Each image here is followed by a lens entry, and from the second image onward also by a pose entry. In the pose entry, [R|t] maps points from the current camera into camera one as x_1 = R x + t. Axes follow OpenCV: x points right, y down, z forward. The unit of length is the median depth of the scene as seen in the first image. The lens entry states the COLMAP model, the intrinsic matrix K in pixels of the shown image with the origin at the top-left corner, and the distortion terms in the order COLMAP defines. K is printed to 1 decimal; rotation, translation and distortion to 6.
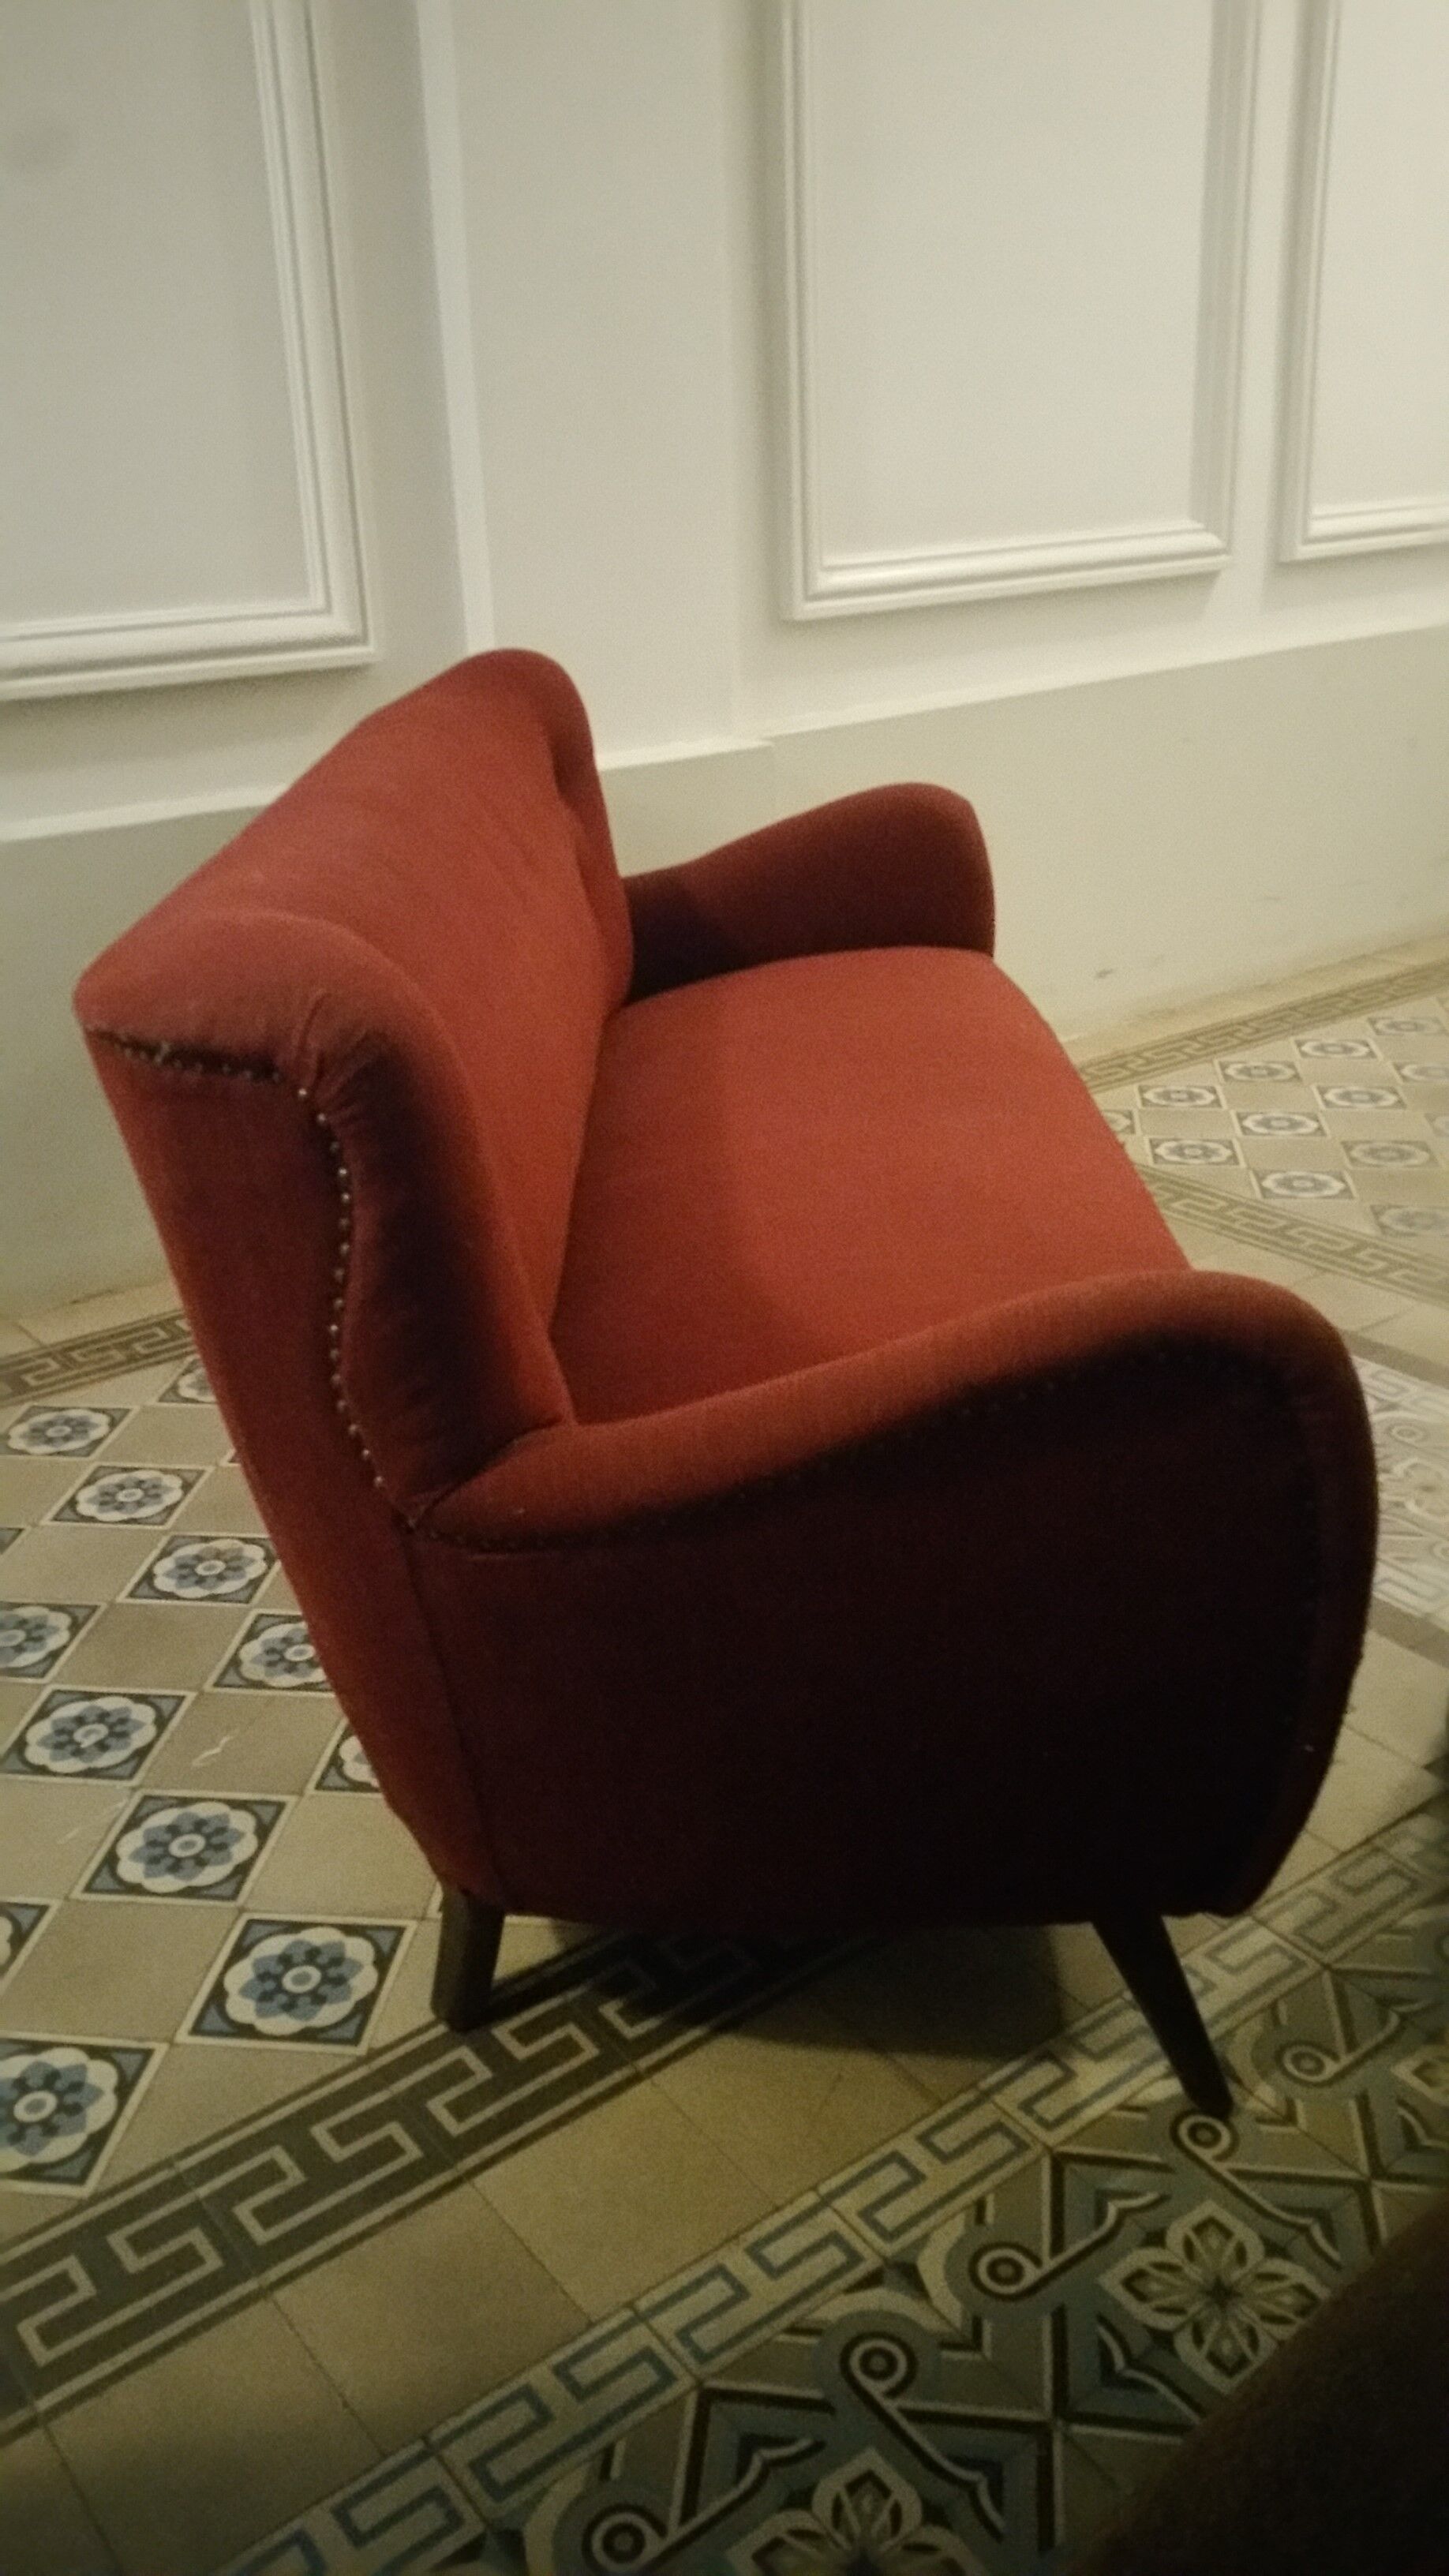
lens RADIAL K [[2155.2, 0, 695.1], [0, 2155.2, 1282.0], [0, 0, 1]] dist [0.098578, -0.241663]
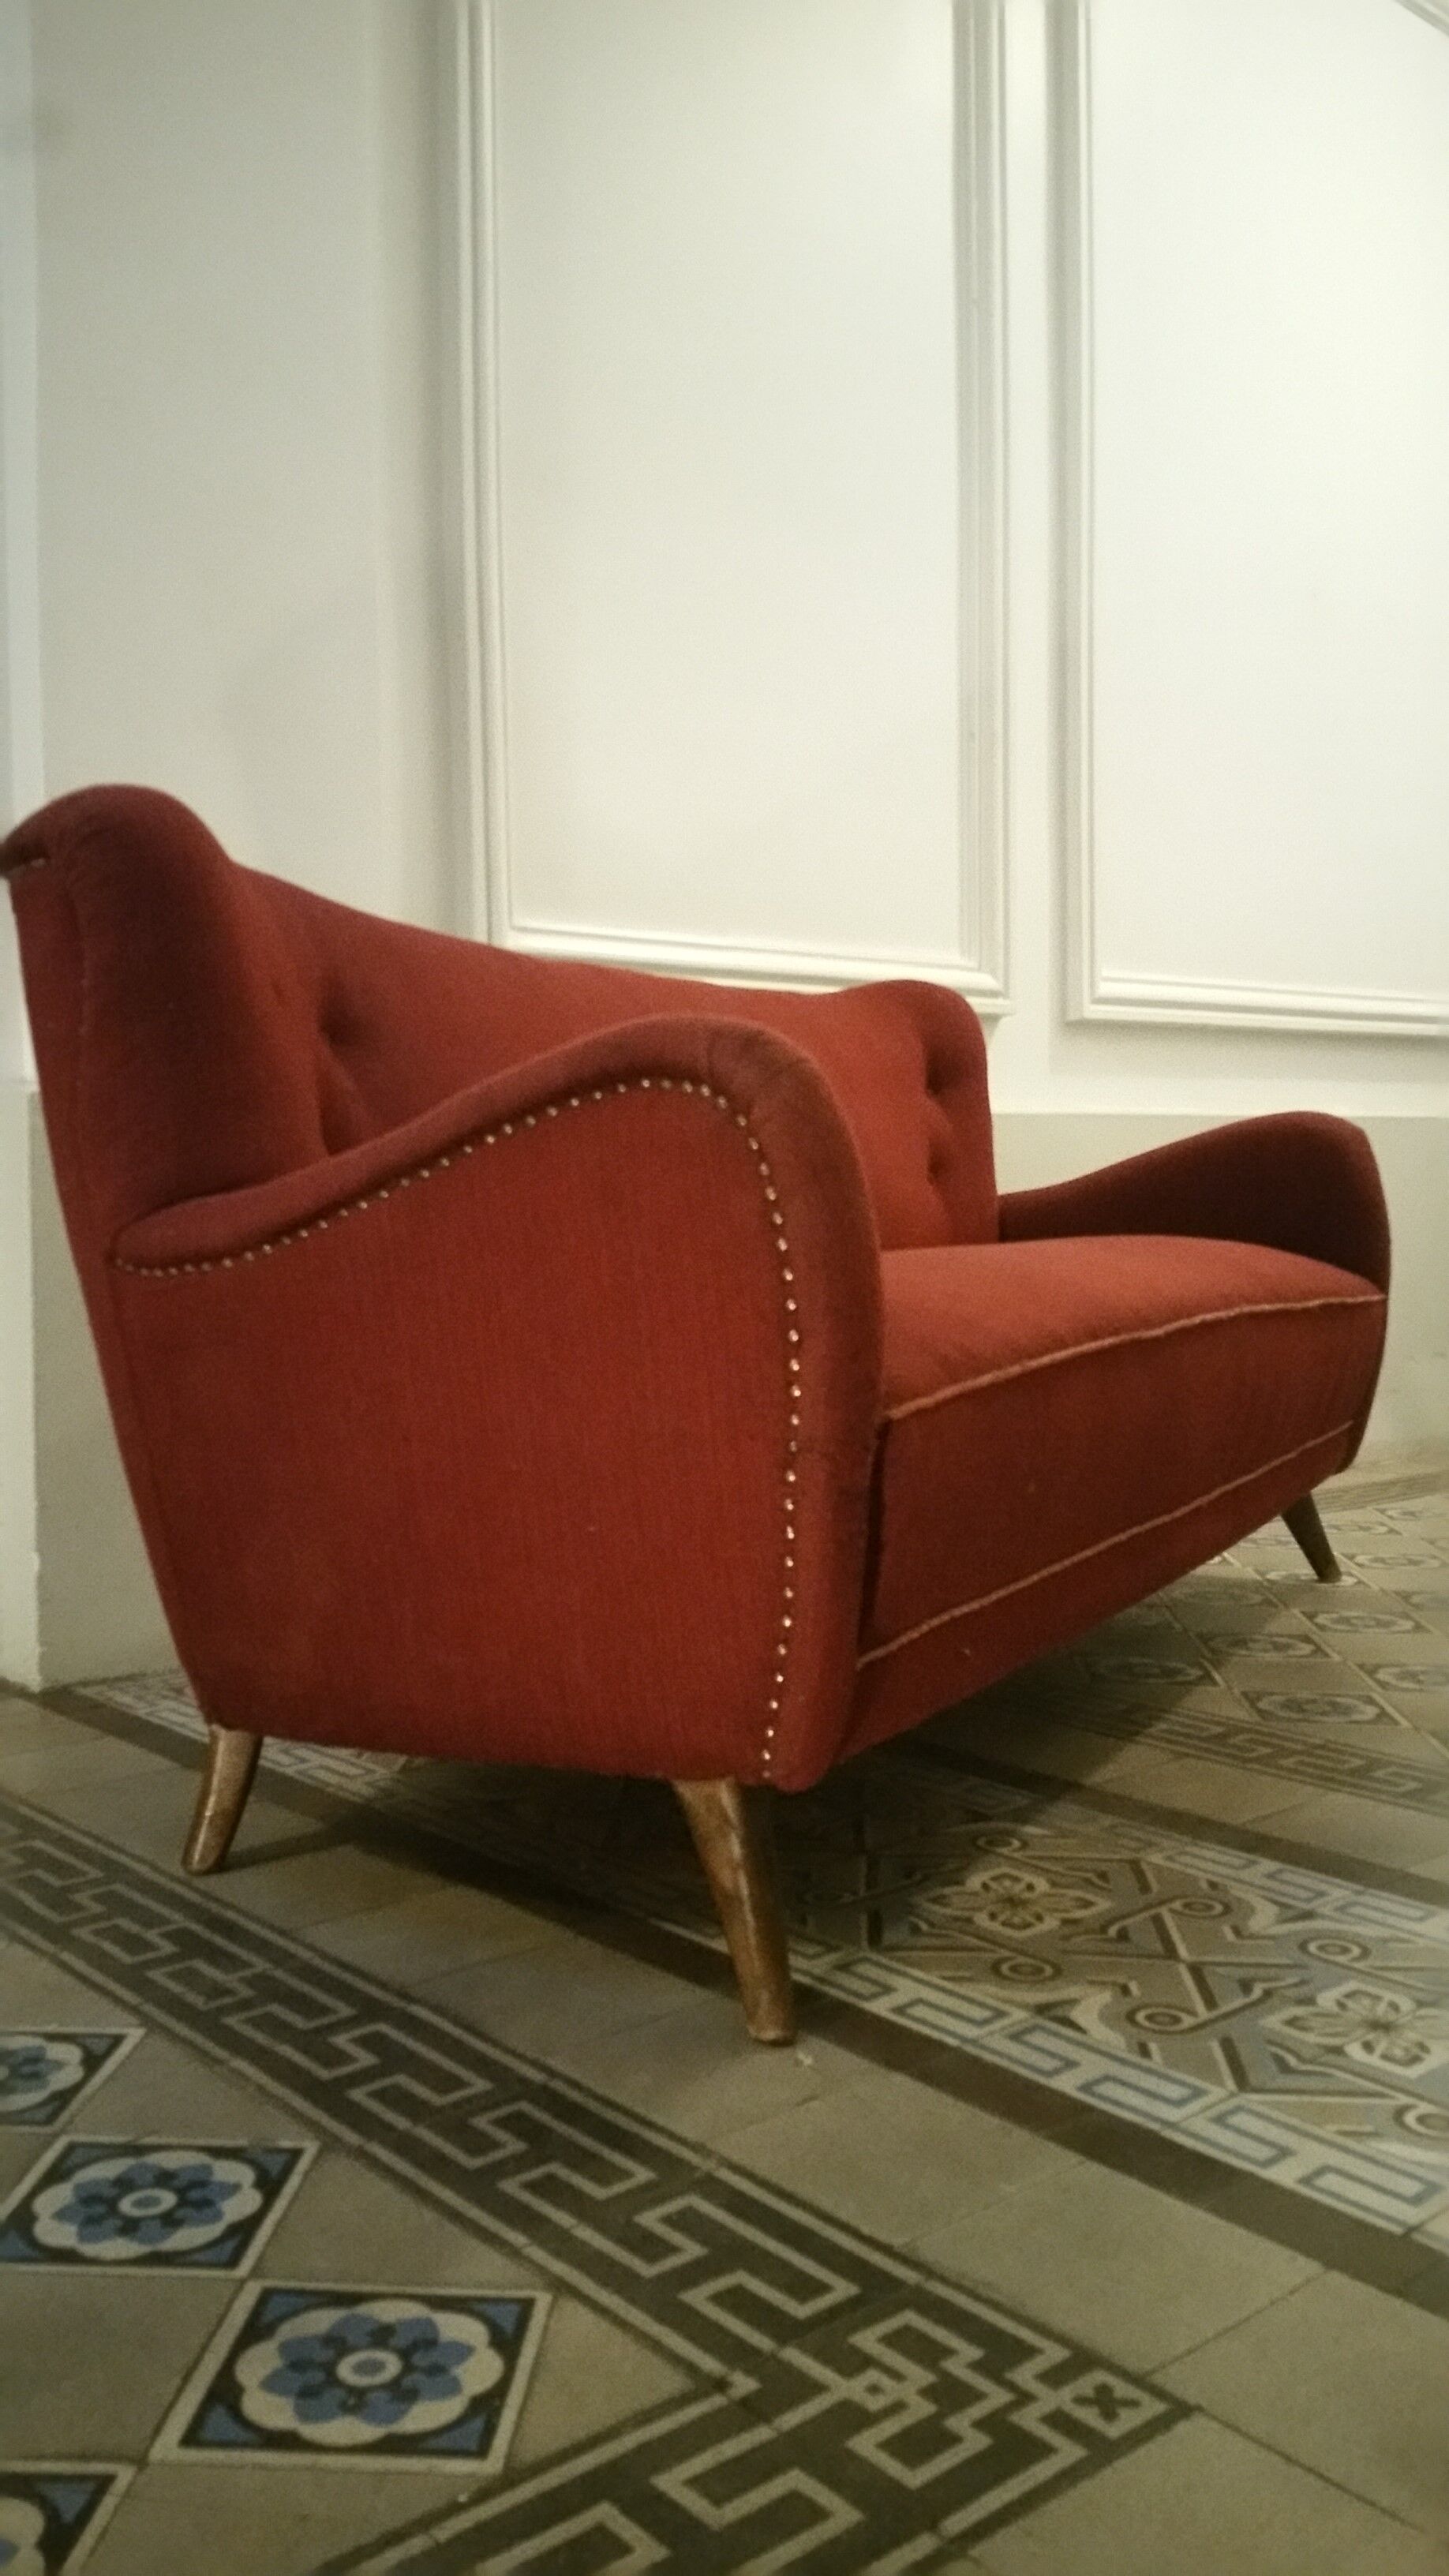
lens RADIAL K [[2155.2, 0, 644.2], [0, 2155.2, 1220.0], [0, 0, 1]] dist [0.098578, -0.241663]
pose [[0.998923, 0.025141, 0.038987, 0.173430], [-0.009056, 0.929921, -0.367648, 0.170796], [-0.045498, 0.366899, 0.929147, 0.600426]]
